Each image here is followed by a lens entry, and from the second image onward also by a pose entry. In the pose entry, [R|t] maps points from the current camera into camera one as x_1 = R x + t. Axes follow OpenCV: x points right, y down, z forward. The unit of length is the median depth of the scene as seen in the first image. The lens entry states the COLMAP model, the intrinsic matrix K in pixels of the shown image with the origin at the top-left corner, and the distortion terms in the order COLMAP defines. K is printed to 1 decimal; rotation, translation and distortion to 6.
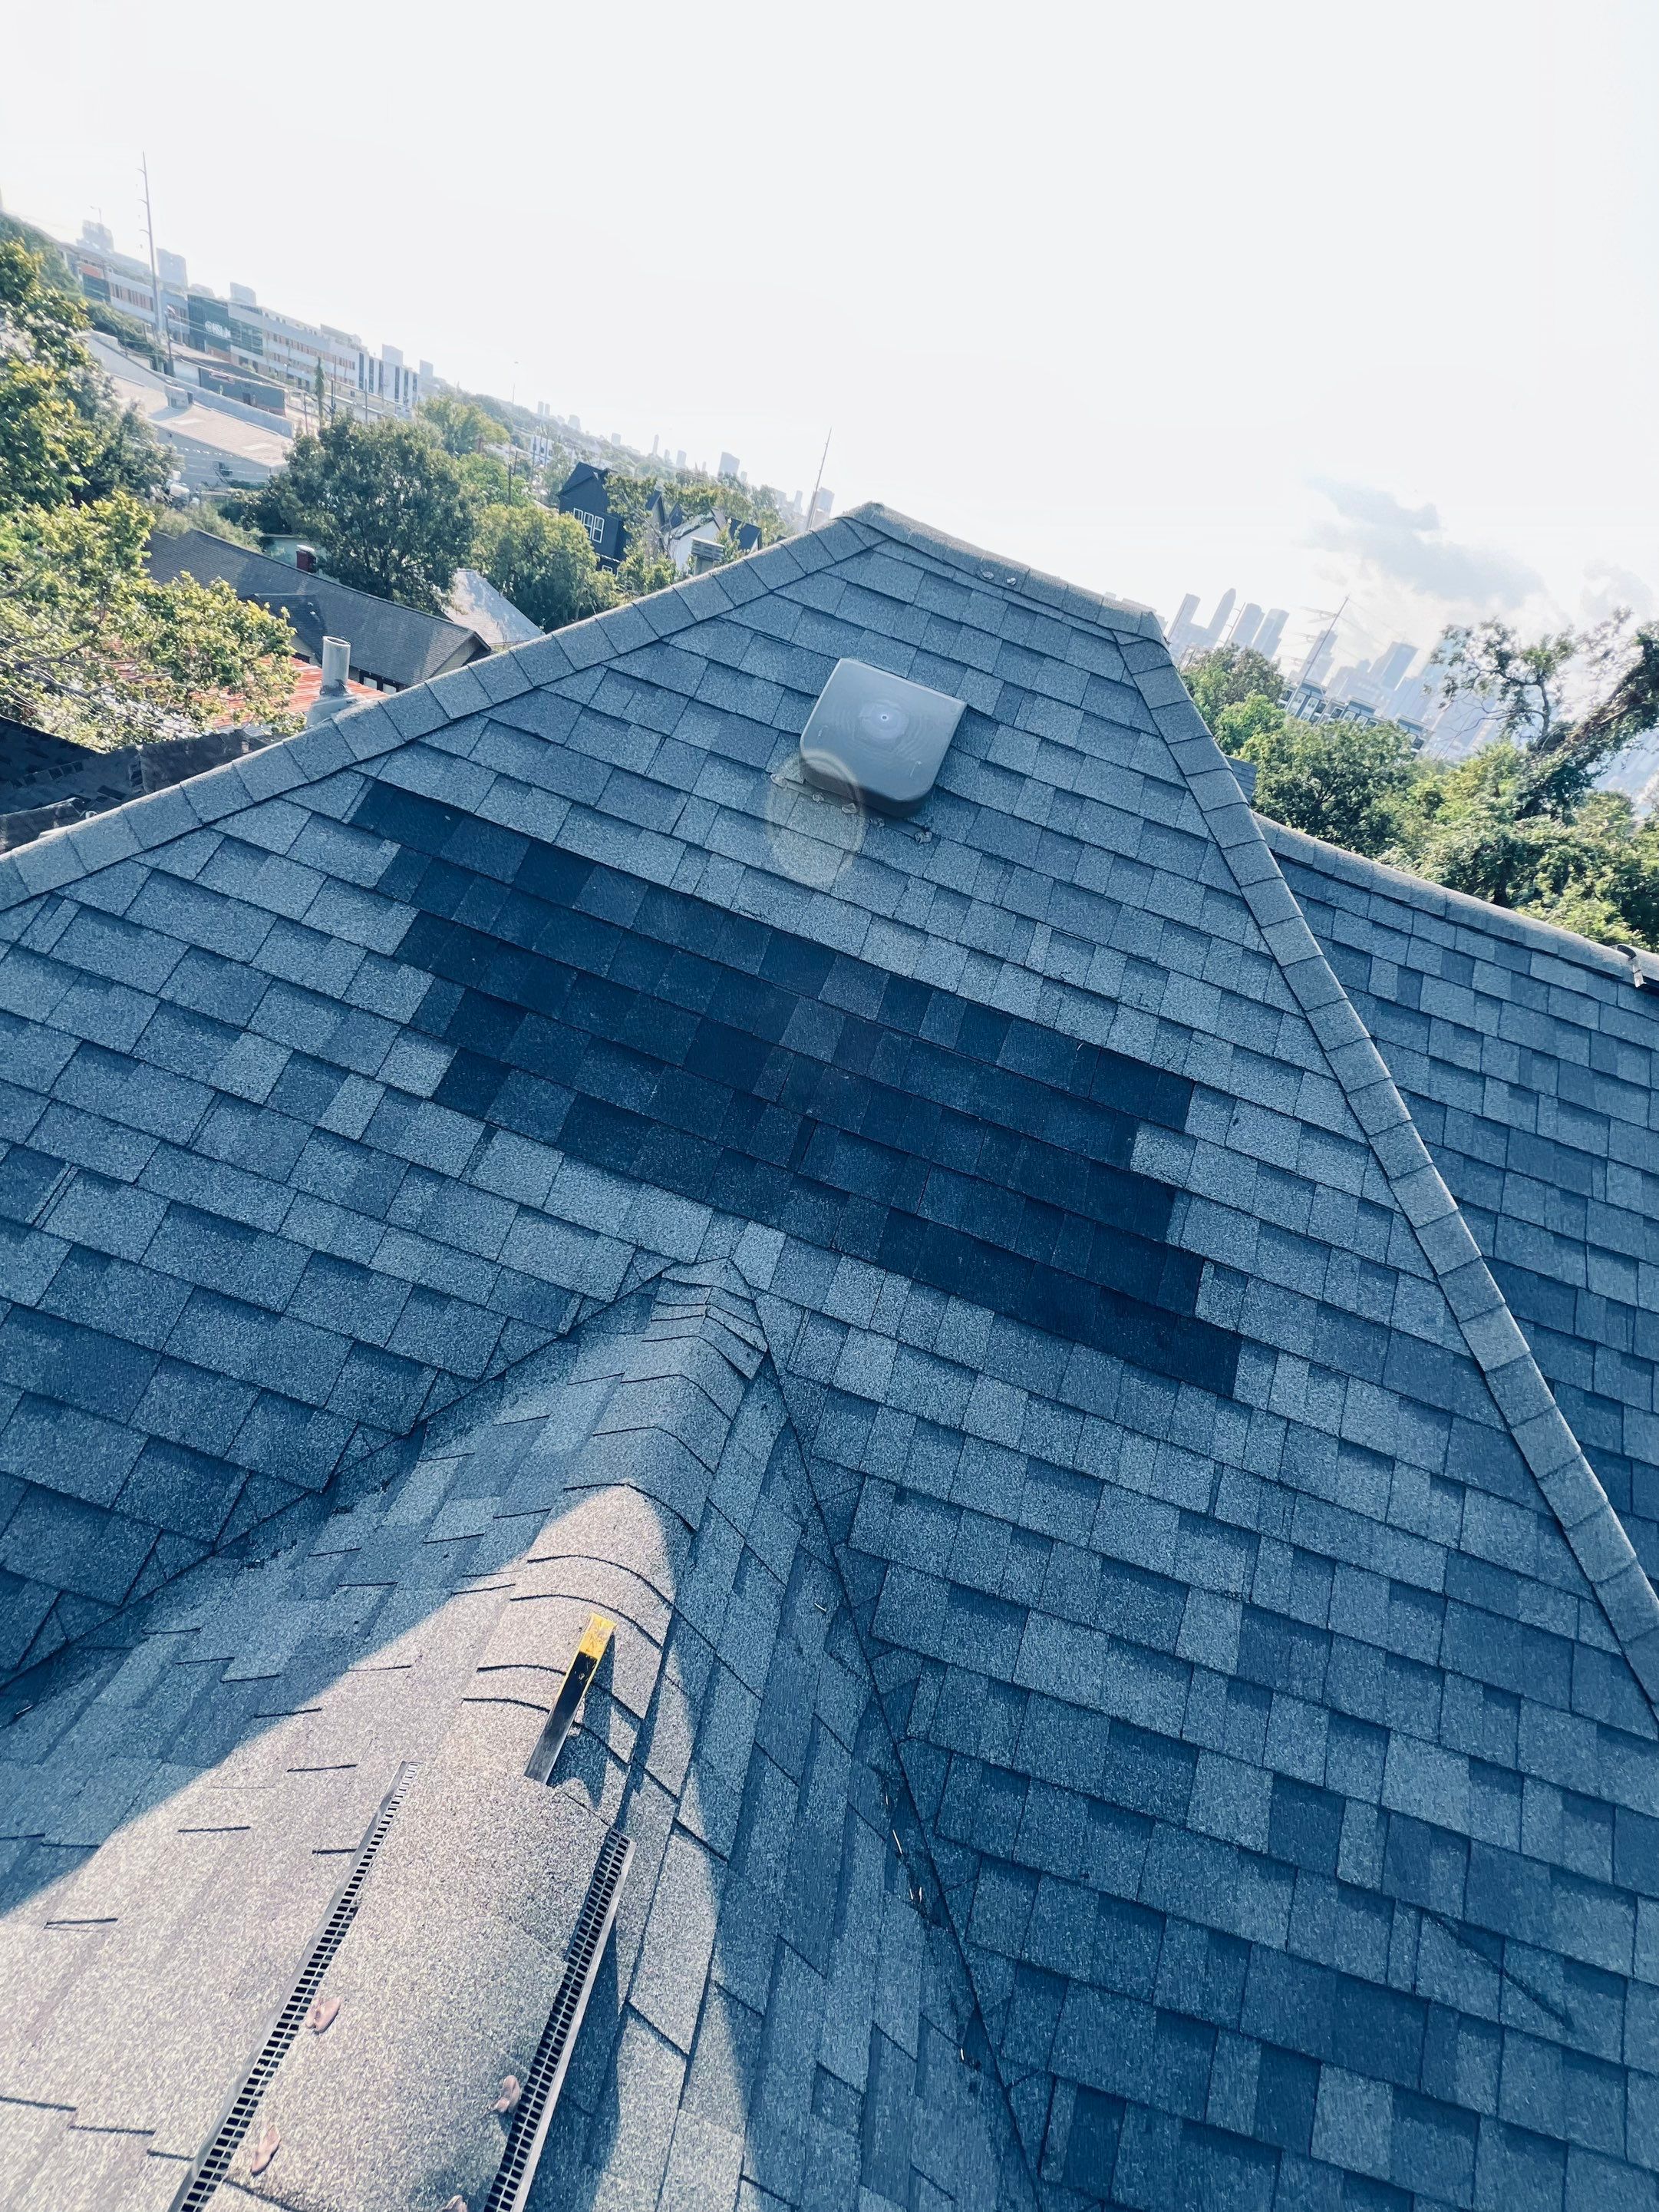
lens RADIAL K [[887.5, 0, 835.4], [0, 887.5, 1099.7], [0, 0, 1]] dist [-0.000737, -0.000321]
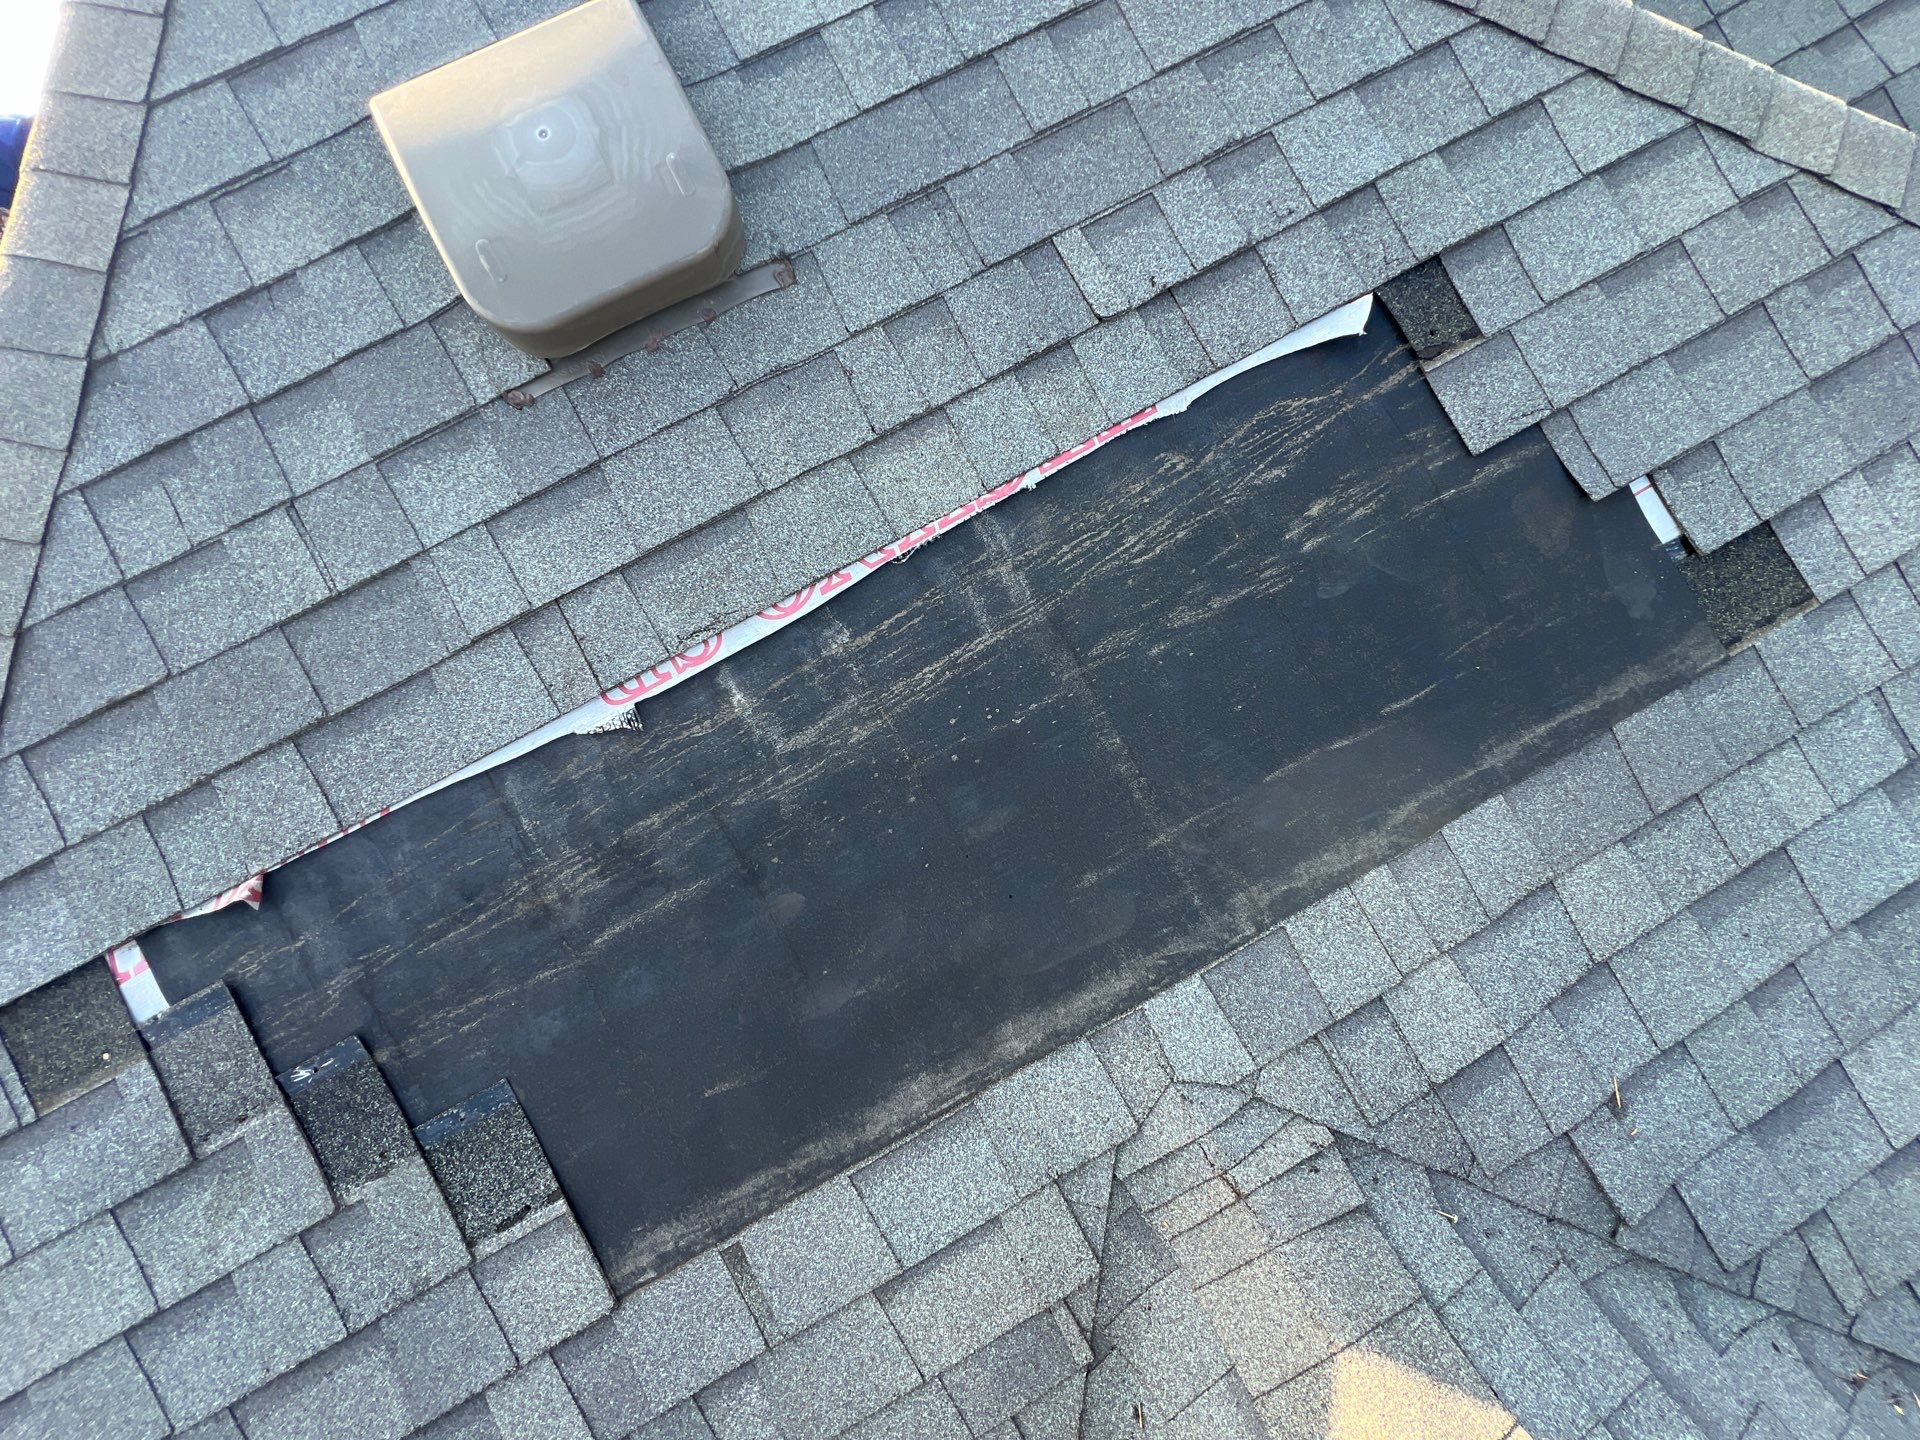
lens RADIAL K [[770.4, 0, 956.1], [0, 770.4, 716.5], [0, 0, 1]] dist [-0.000737, -0.000321]
pose [[0.668669, -0.742967, -0.029695, -0.017769], [0.715542, 0.632099, 0.297406, -0.210610], [-0.202193, -0.220114, 0.954289, 0.526233]]
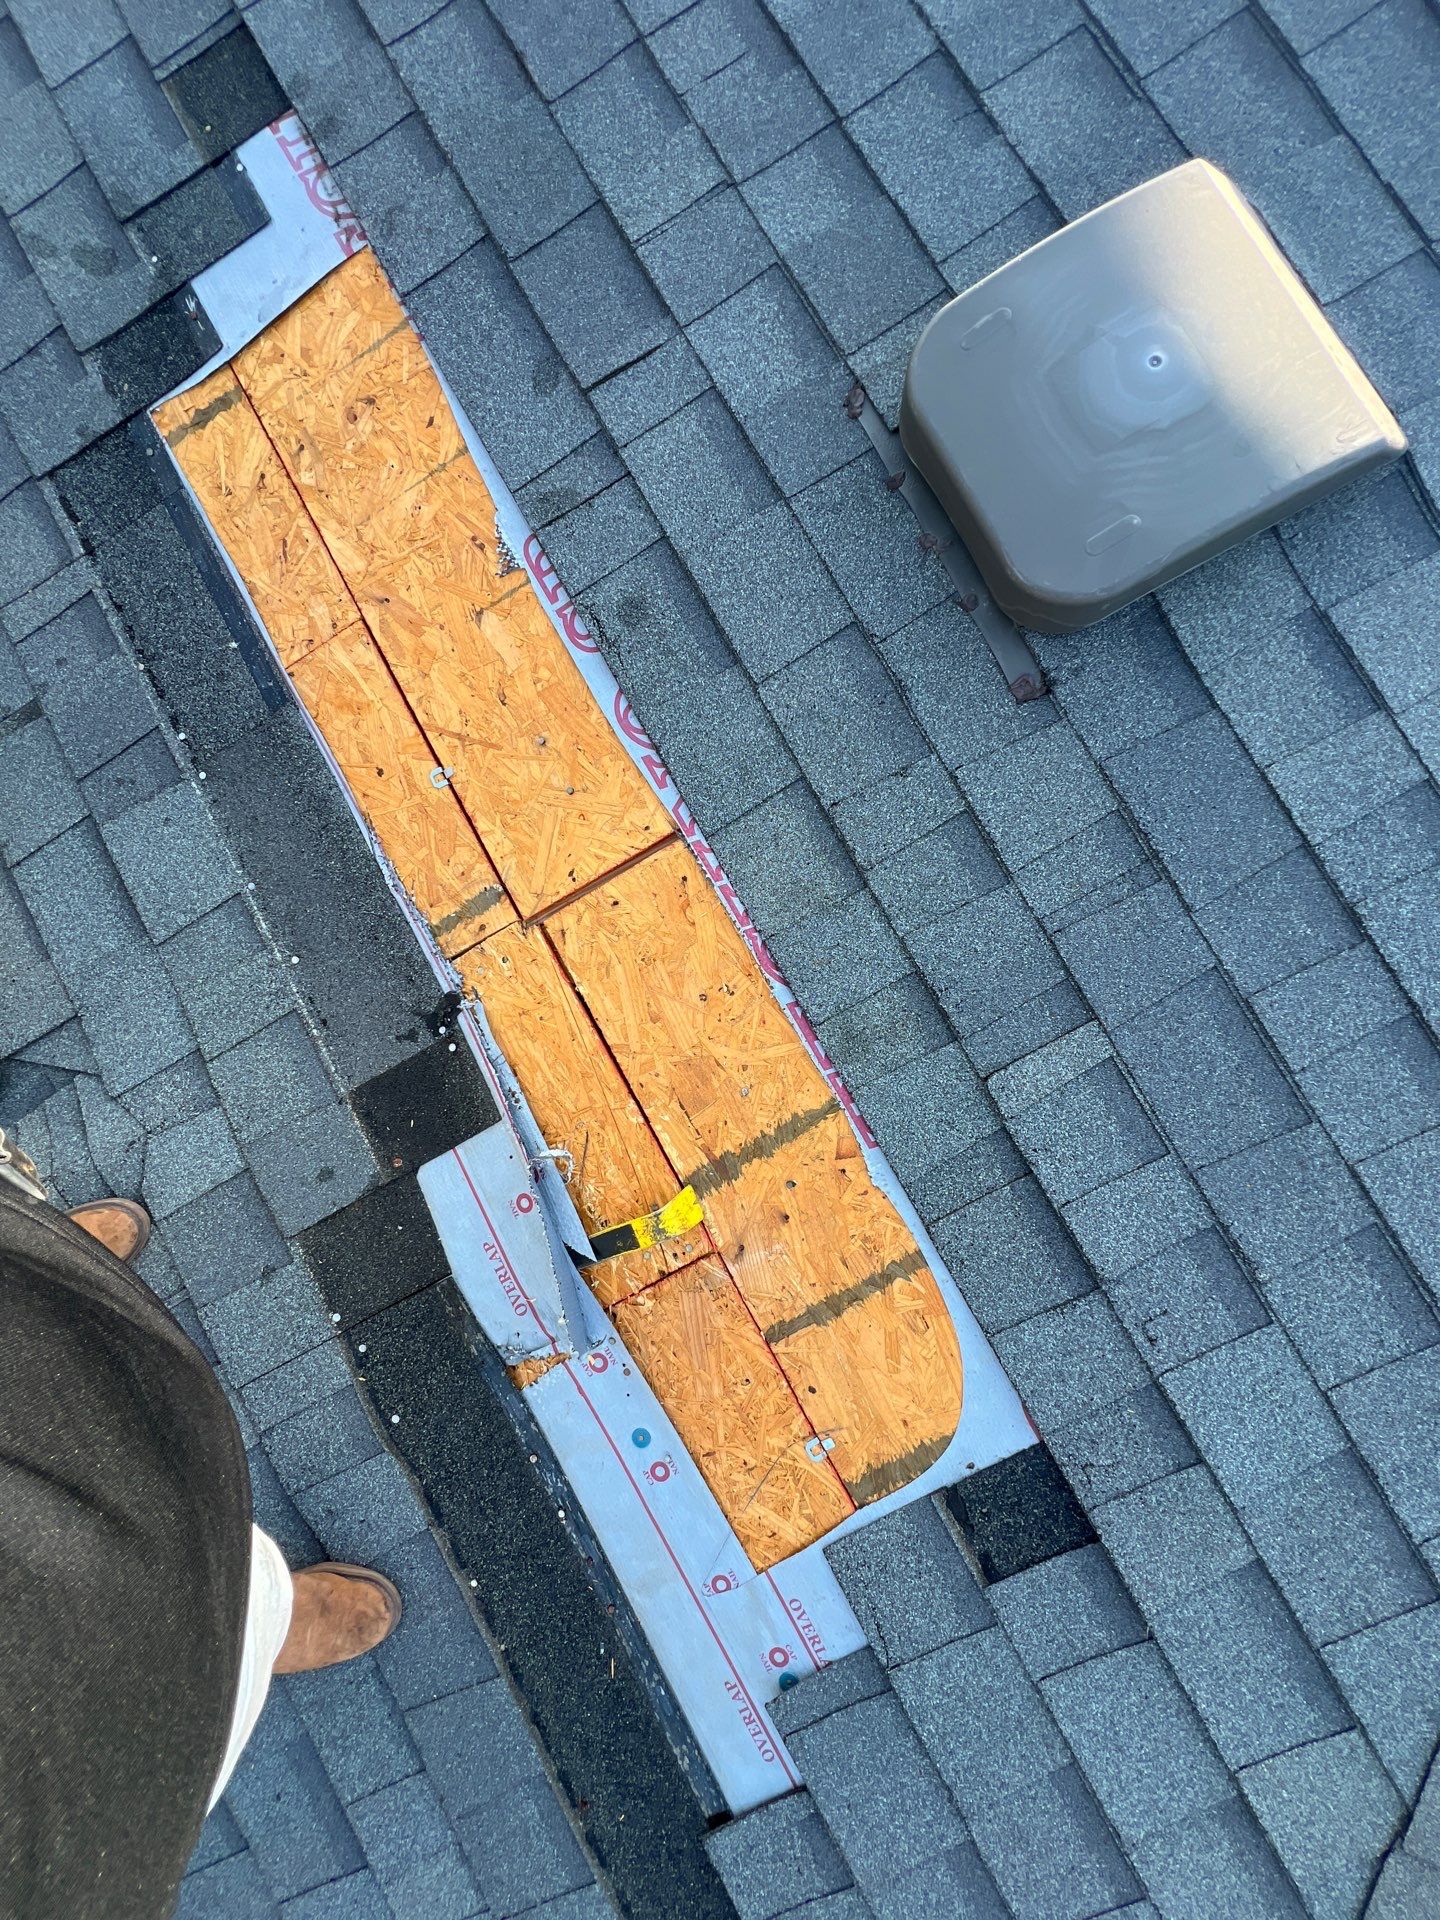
lens RADIAL K [[770.4, 0, 726.9], [0, 770.4, 957.6], [0, 0, 1]] dist [-0.000737, -0.000321]
pose [[0.721448, 0.653226, -0.229802, 0.176248], [-0.559889, 0.745542, 0.361513, -0.274396], [0.407477, -0.132150, 0.903603, 0.635400]]
